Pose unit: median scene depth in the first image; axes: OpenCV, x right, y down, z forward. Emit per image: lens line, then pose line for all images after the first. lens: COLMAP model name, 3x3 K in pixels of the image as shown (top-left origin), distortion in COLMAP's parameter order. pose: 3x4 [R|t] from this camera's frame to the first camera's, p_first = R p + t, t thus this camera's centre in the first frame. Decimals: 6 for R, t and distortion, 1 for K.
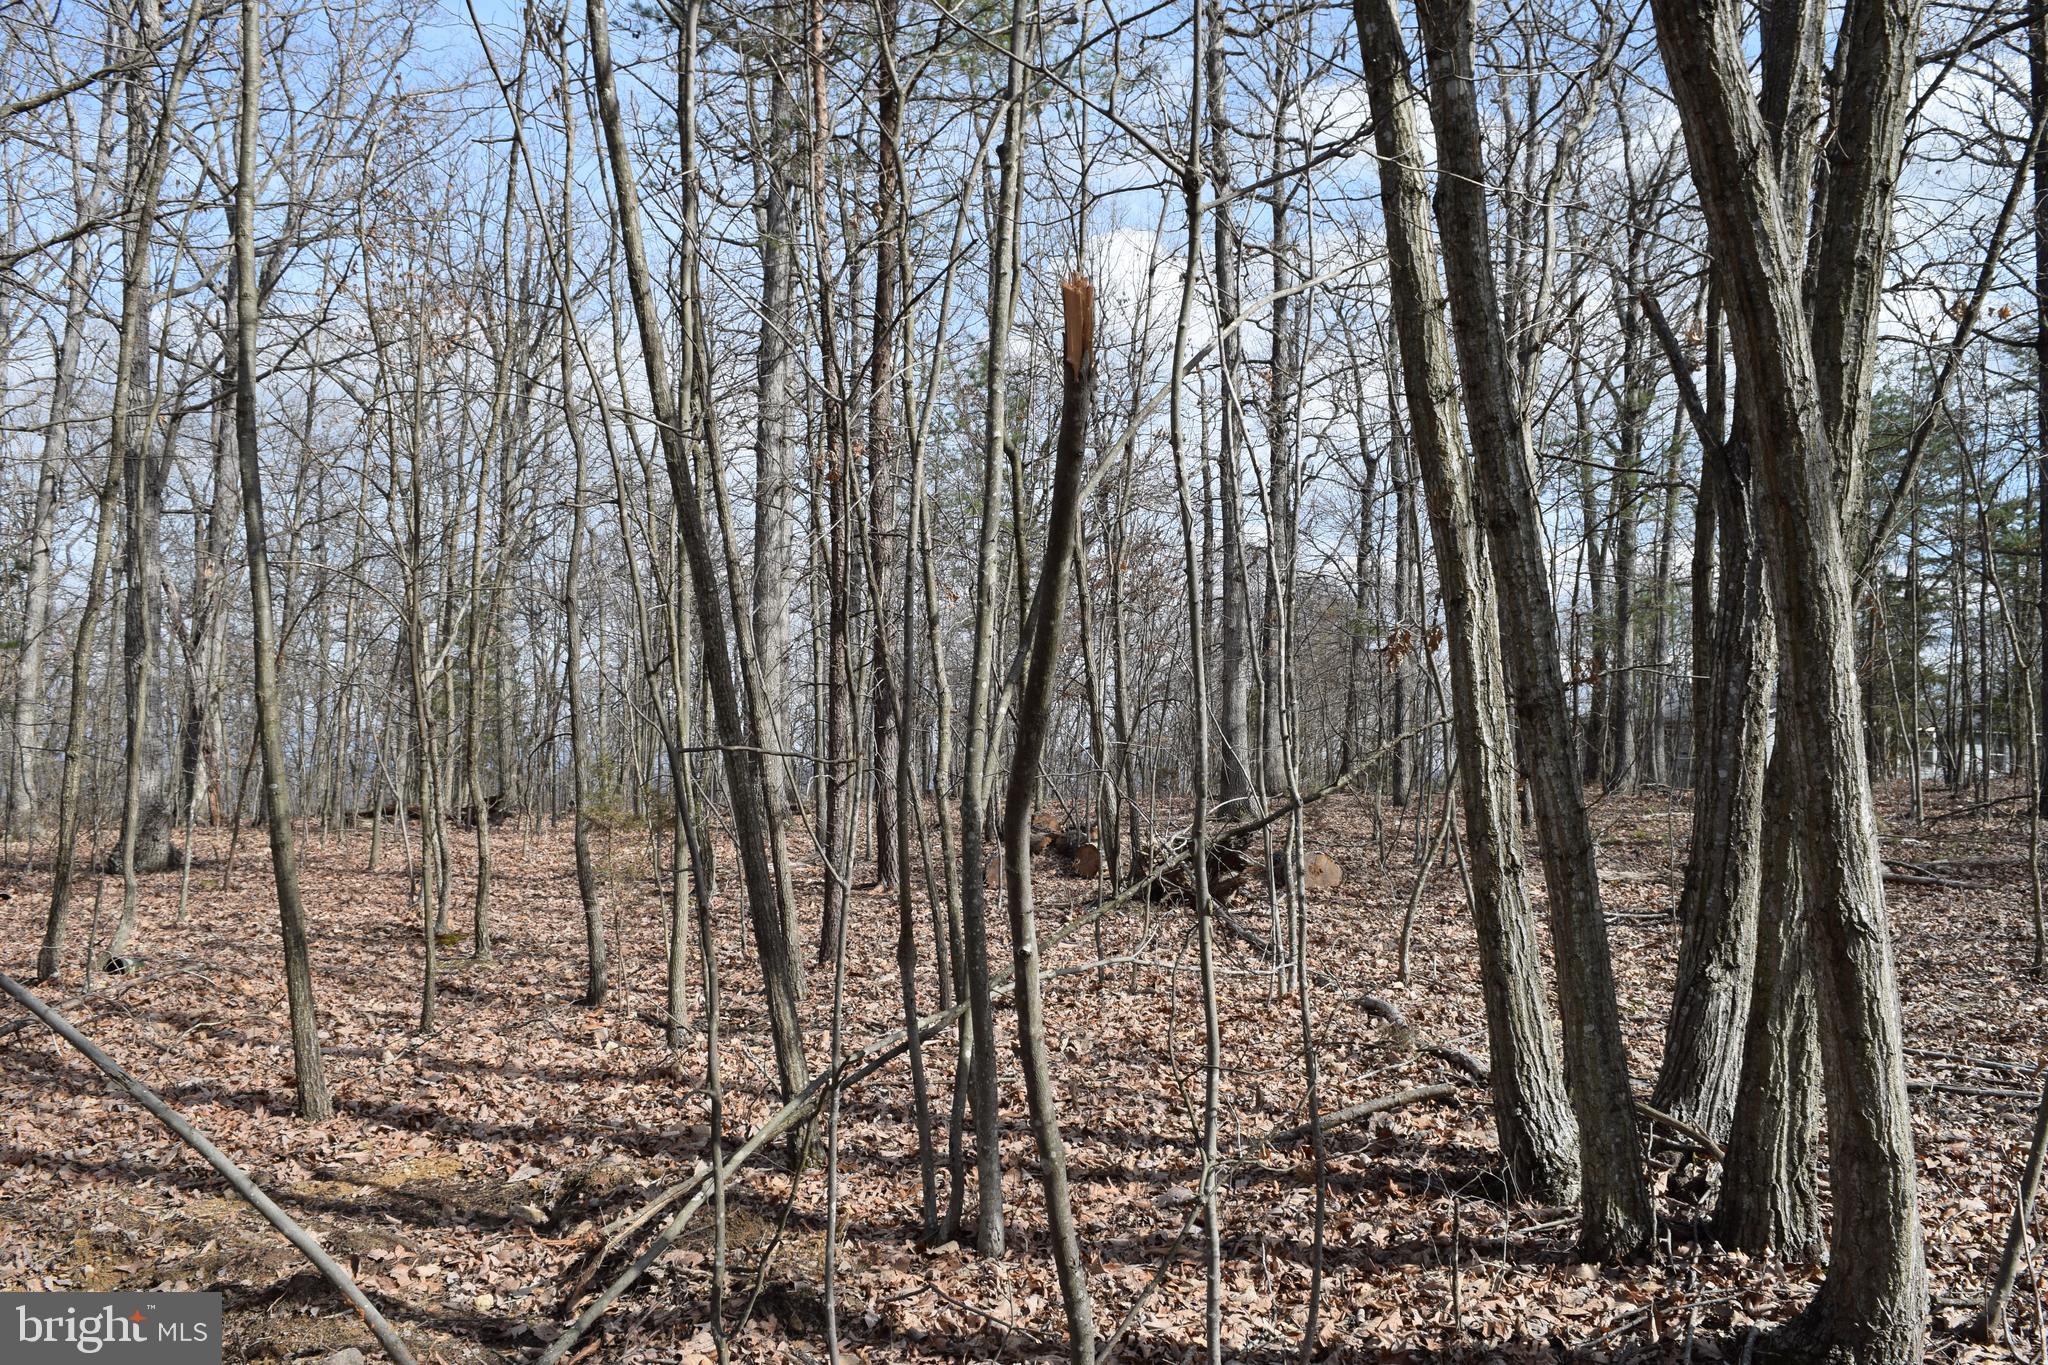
lens RADIAL K [[1600.8, 0, 1022.4], [0, 1600.8, 679.3], [0, 0, 1]] dist [-0.091684, 0.018315]
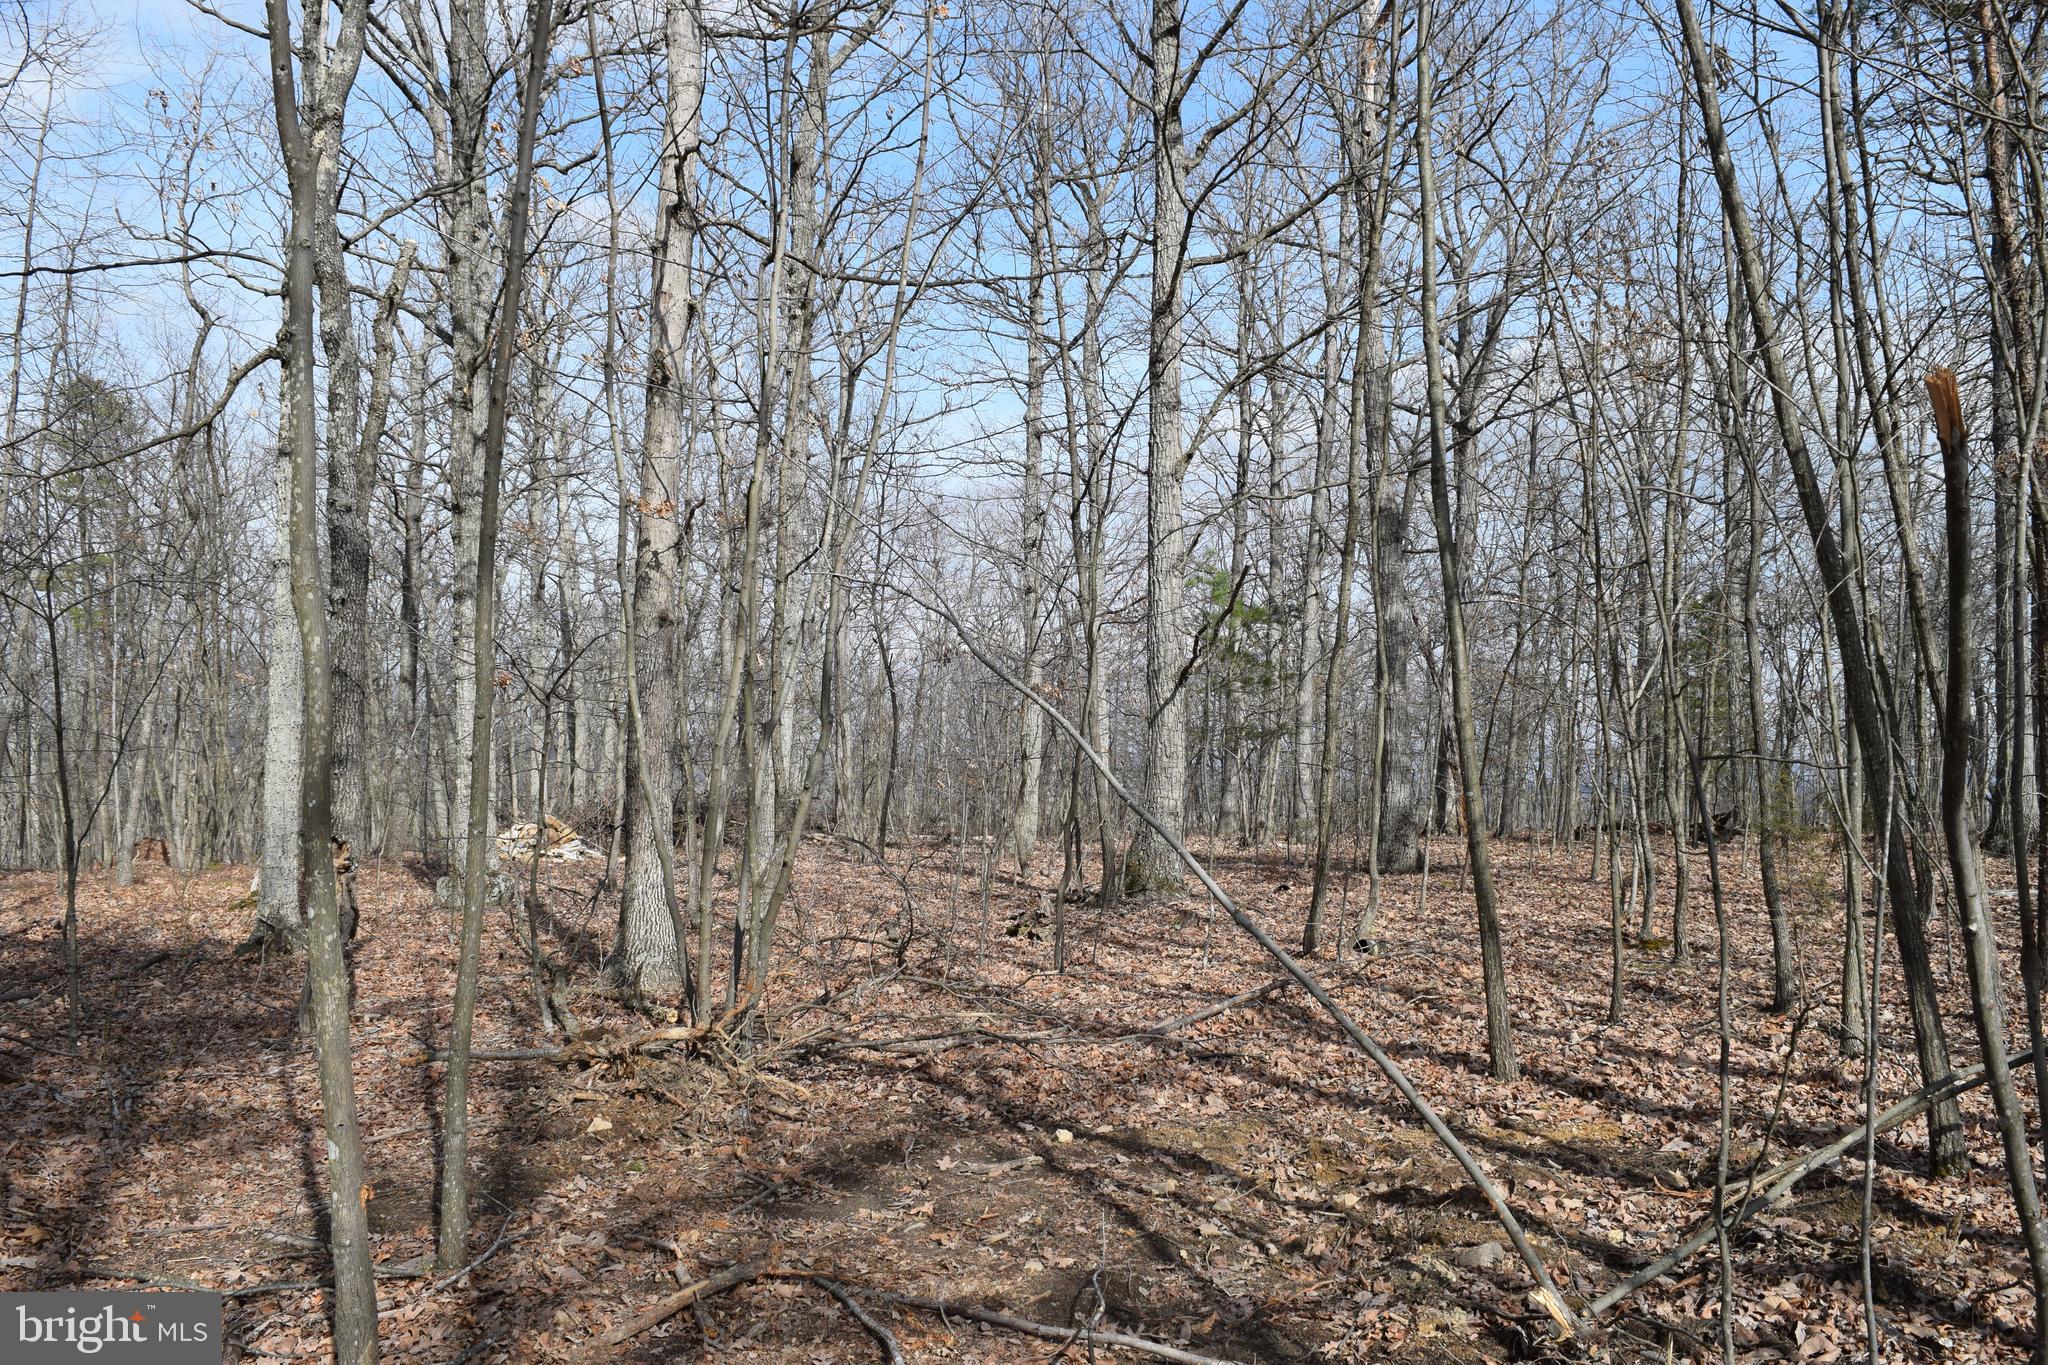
lens RADIAL K [[1600.8, 0, 1024.3], [0, 1600.8, 685.9], [0, 0, 1]] dist [-0.091684, 0.018315]
pose [[0.730811, -0.026091, -0.682081, 0.095671], [0.021148, 0.999655, -0.015580, -0.001612], [0.682252, -0.003038, 0.731111, -0.104058]]
